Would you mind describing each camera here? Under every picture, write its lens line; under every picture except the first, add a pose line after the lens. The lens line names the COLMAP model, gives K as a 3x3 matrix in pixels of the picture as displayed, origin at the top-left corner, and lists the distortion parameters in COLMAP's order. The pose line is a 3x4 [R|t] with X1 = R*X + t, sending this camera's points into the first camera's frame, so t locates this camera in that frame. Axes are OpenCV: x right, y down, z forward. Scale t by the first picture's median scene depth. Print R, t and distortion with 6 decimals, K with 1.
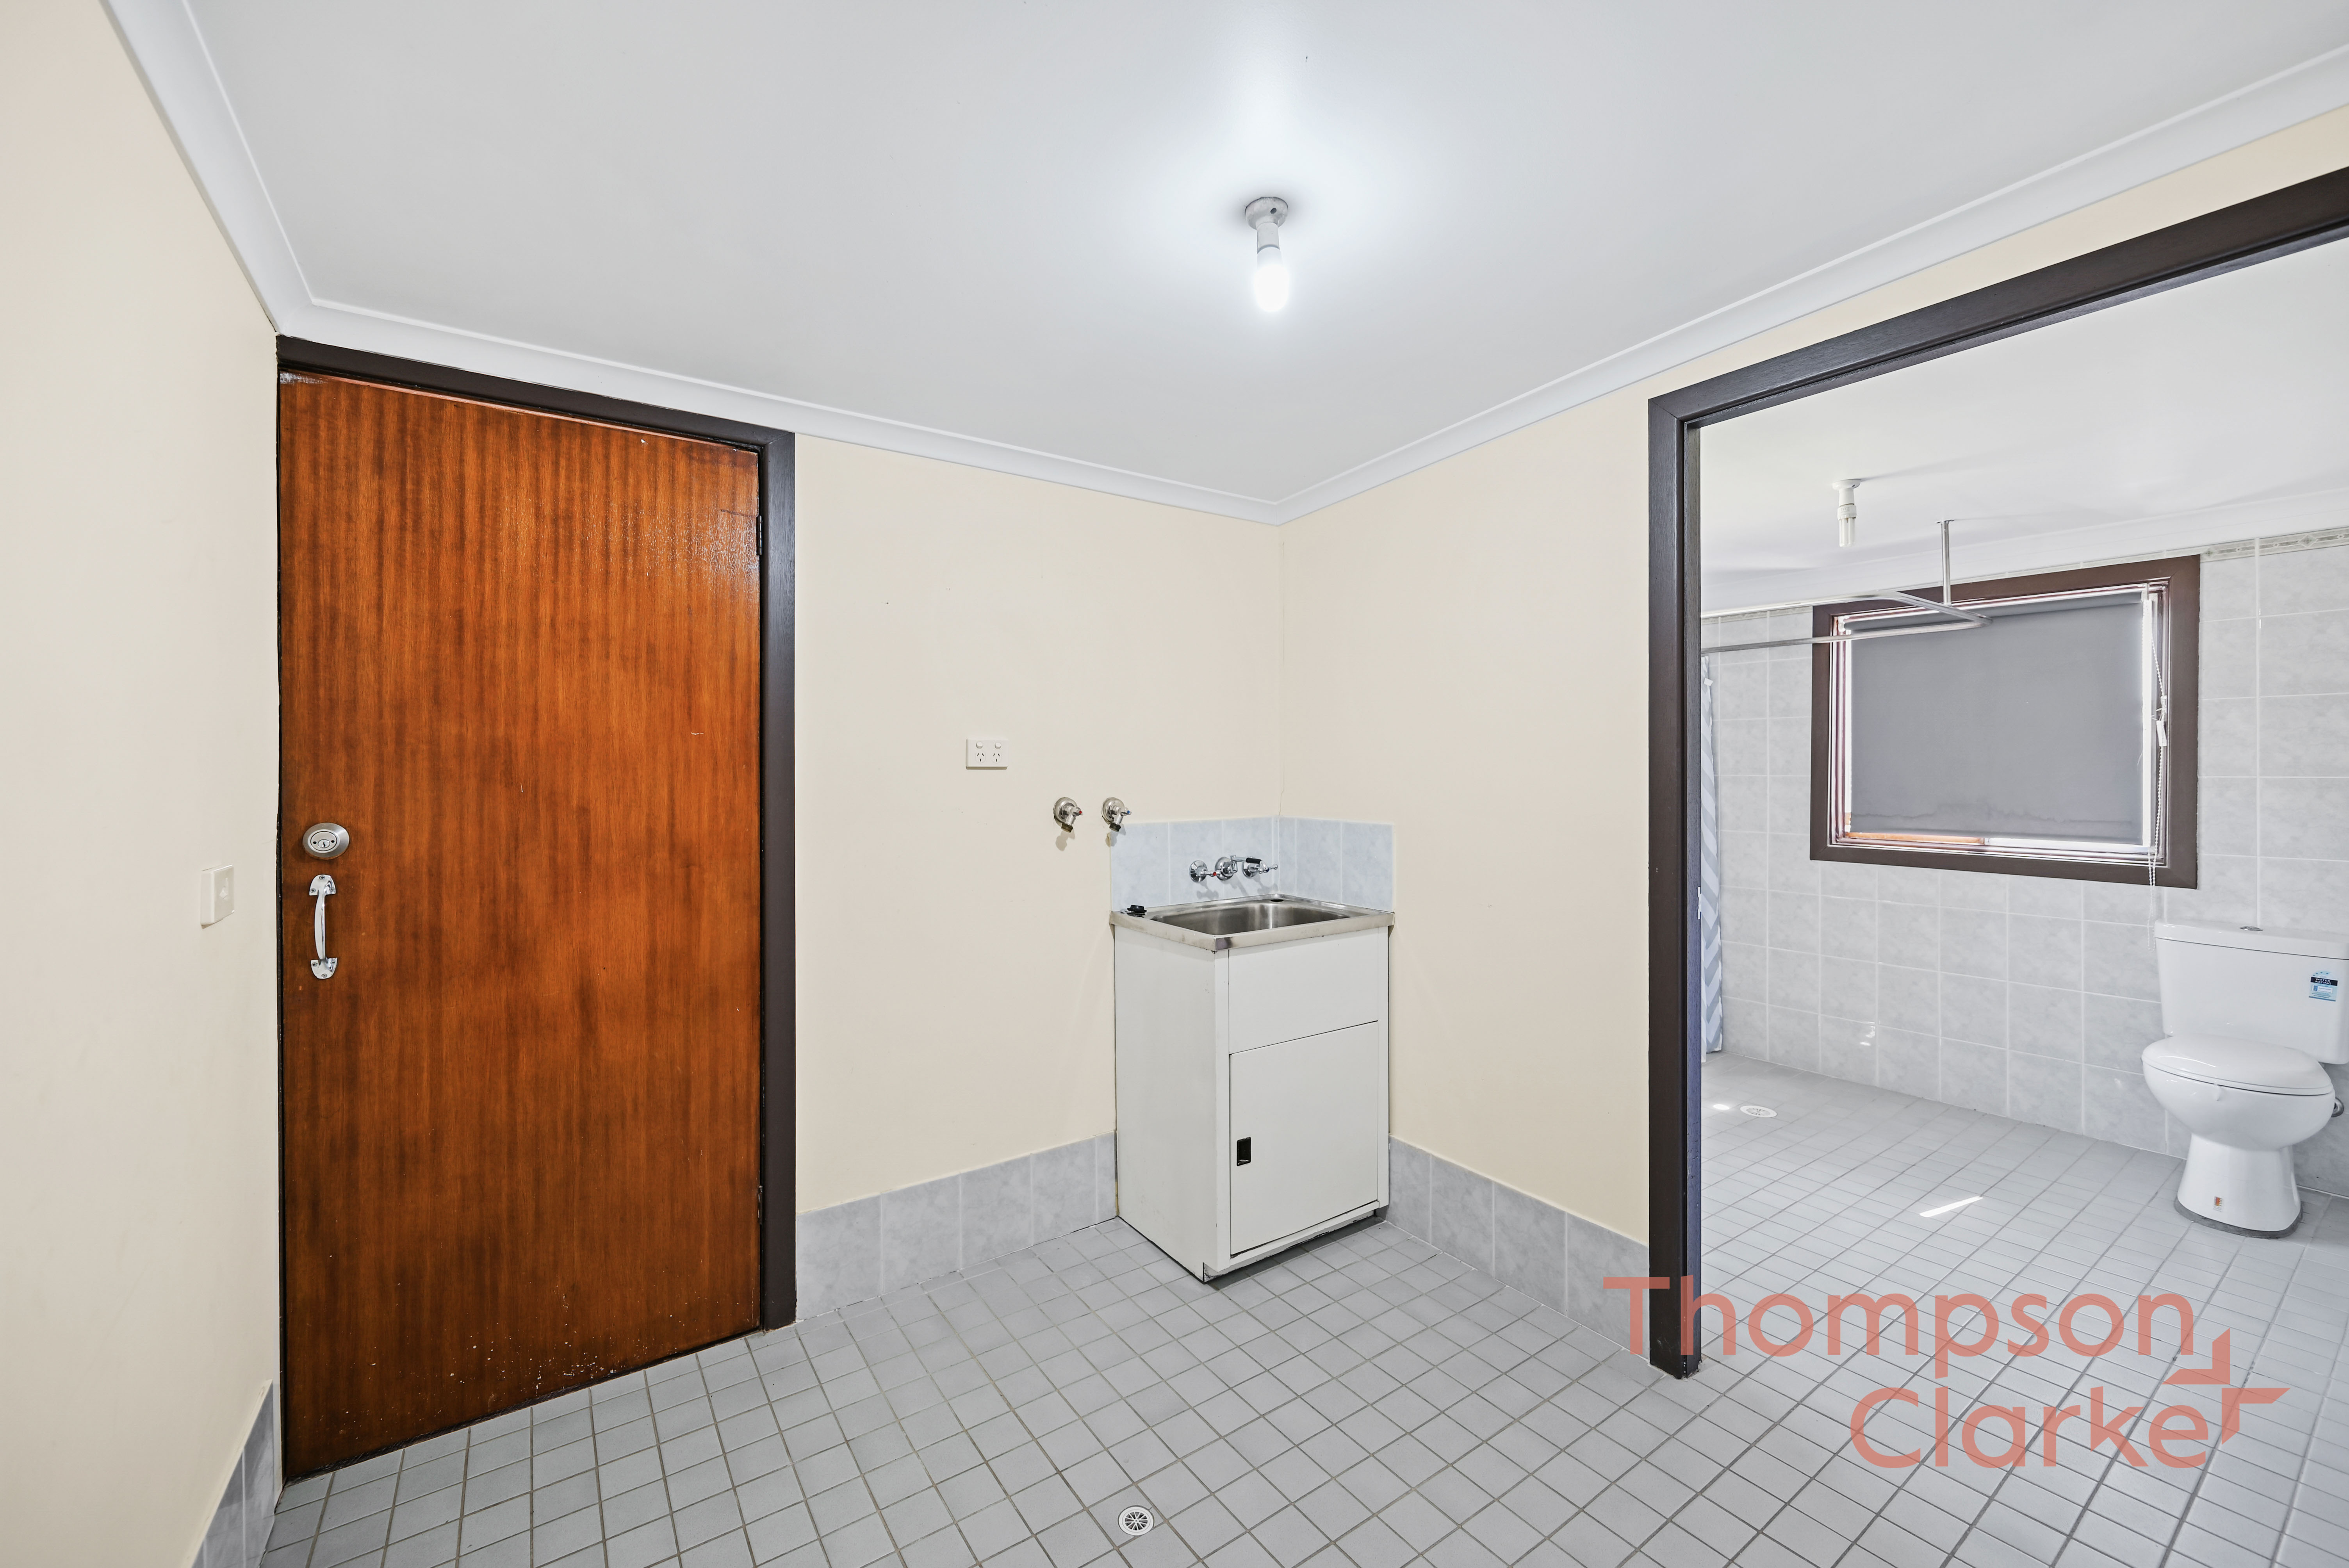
lens RADIAL K [[928.7, 0, 1176.2], [0, 928.7, 772.1], [0, 0, 1]] dist [-0.000276, 0.000440]
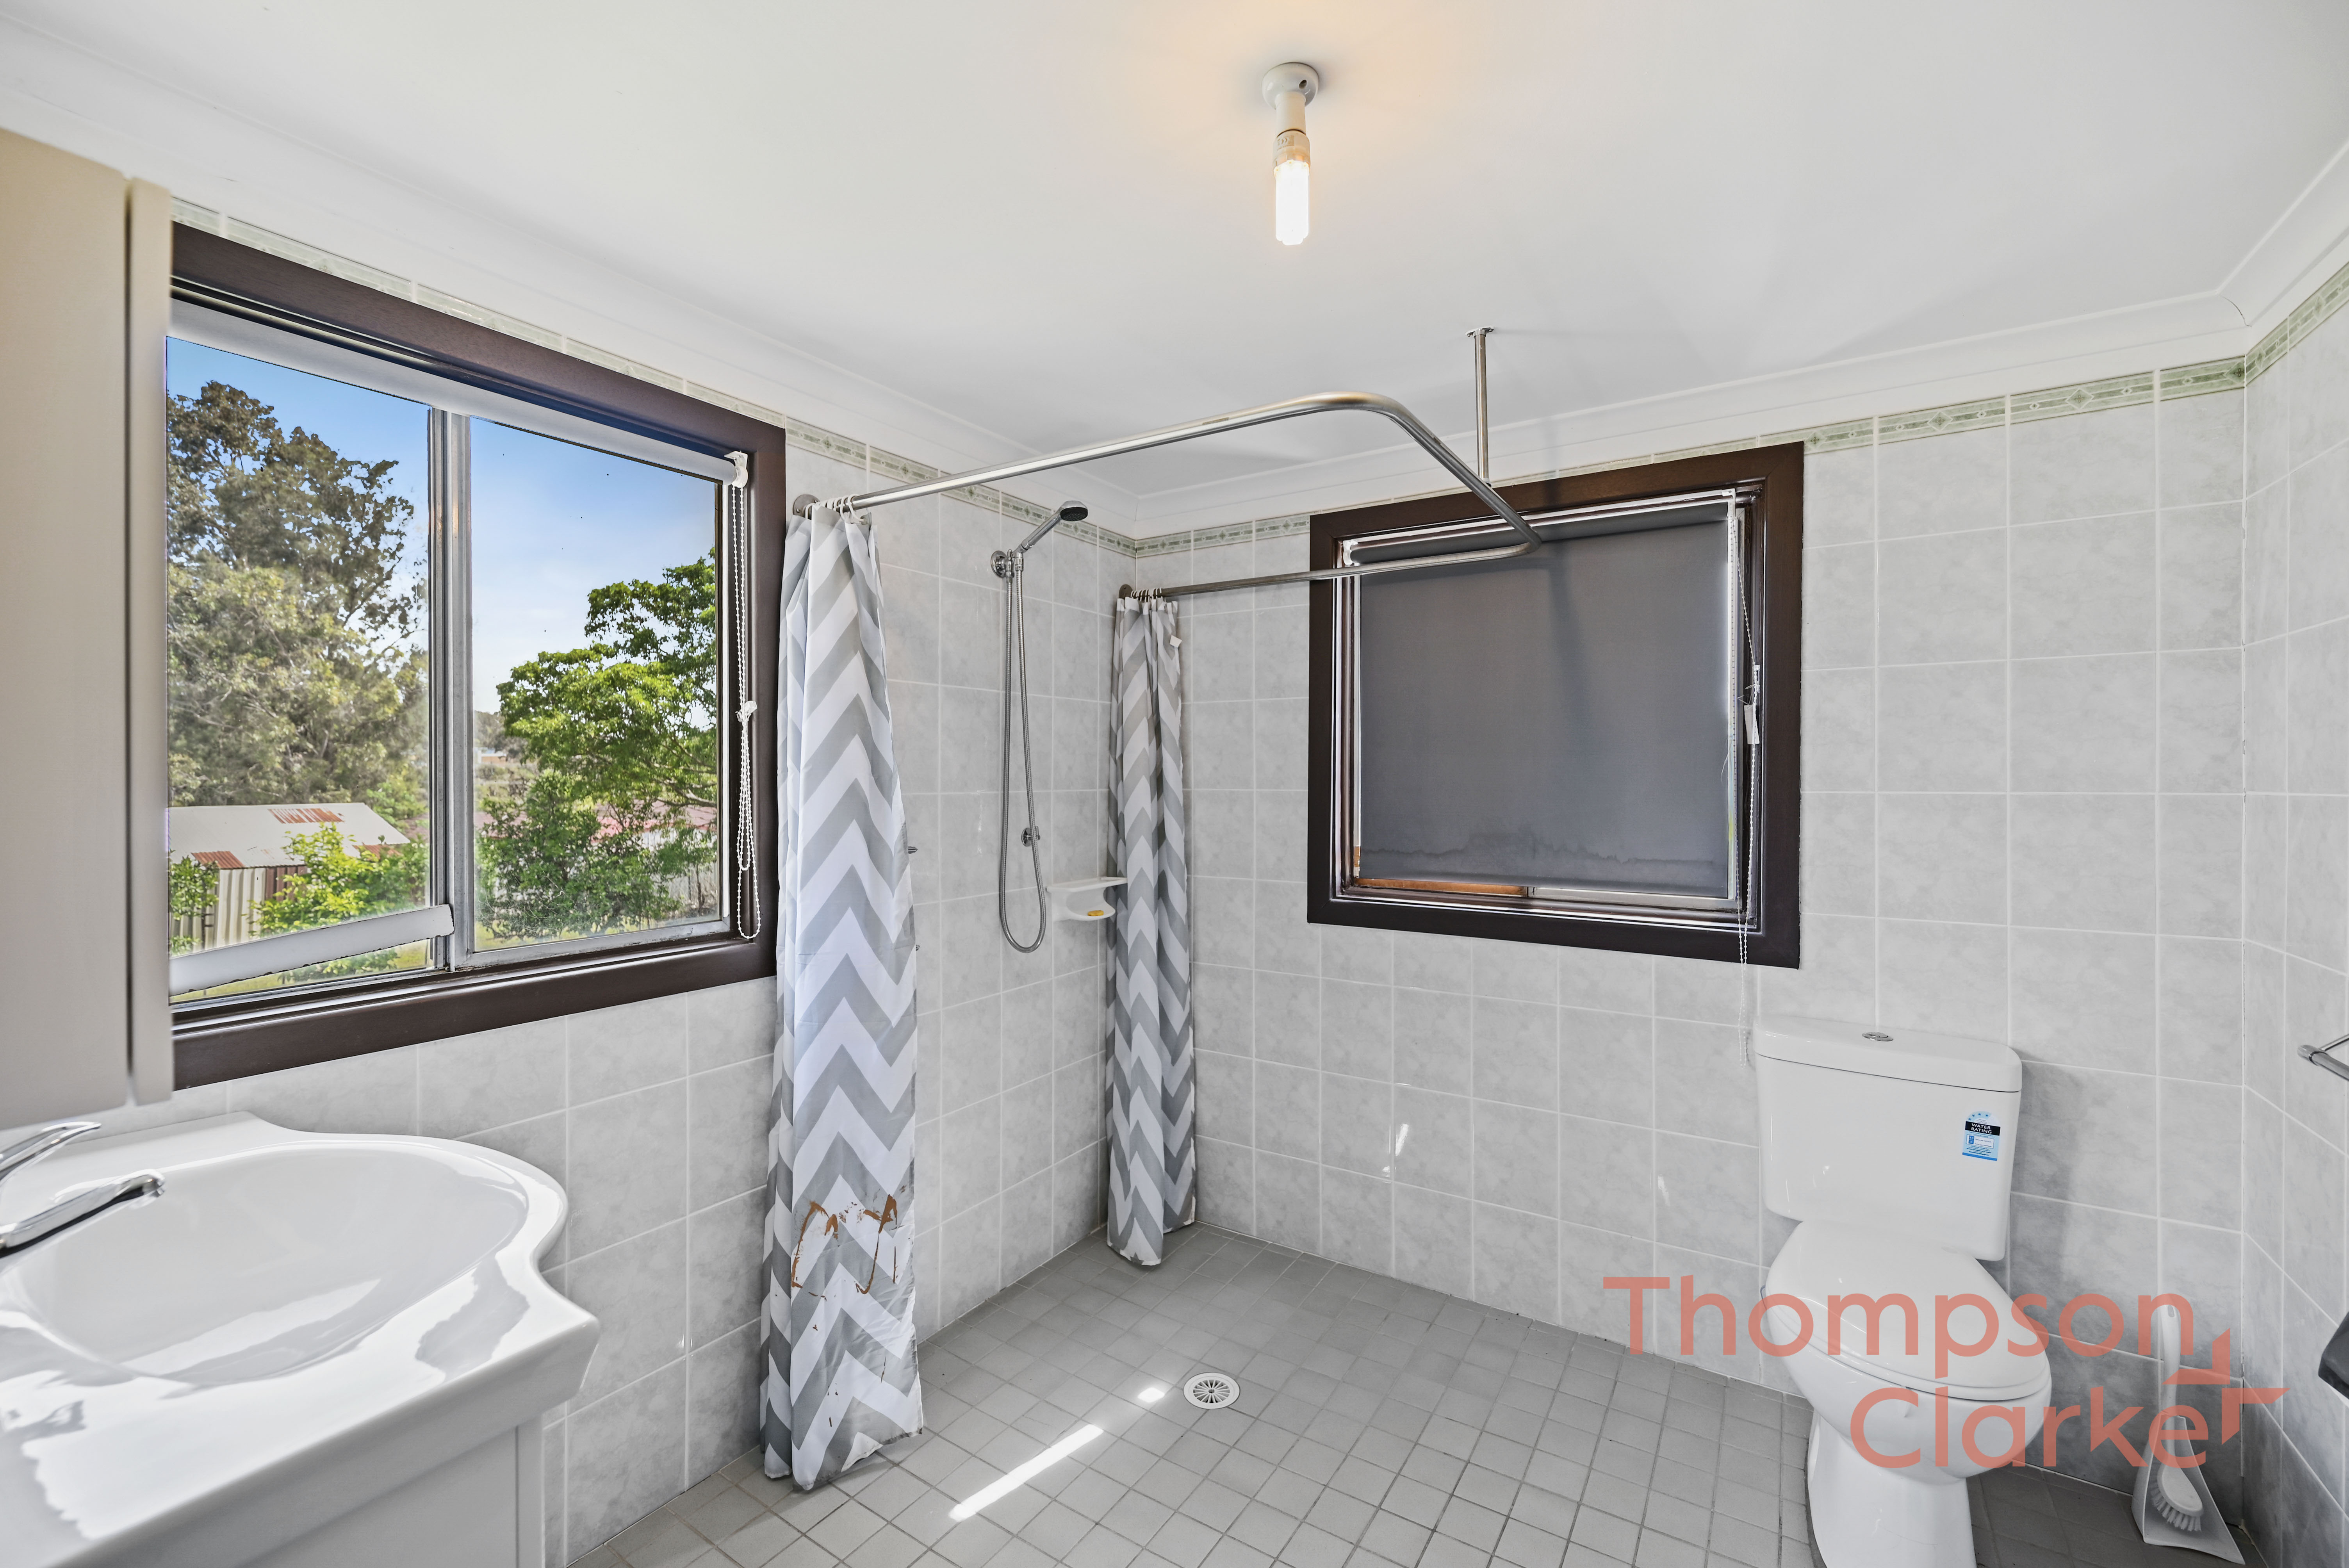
lens RADIAL K [[966.4, 0, 1174.5], [0, 966.4, 784.0], [0, 0, 1]] dist [-0.000625, -0.000064]
pose [[0.923924, -0.001073, 0.382575, 0.395897], [0.000727, 0.999999, 0.001050, -0.001172], [-0.382576, -0.000692, 0.923924, 0.485531]]
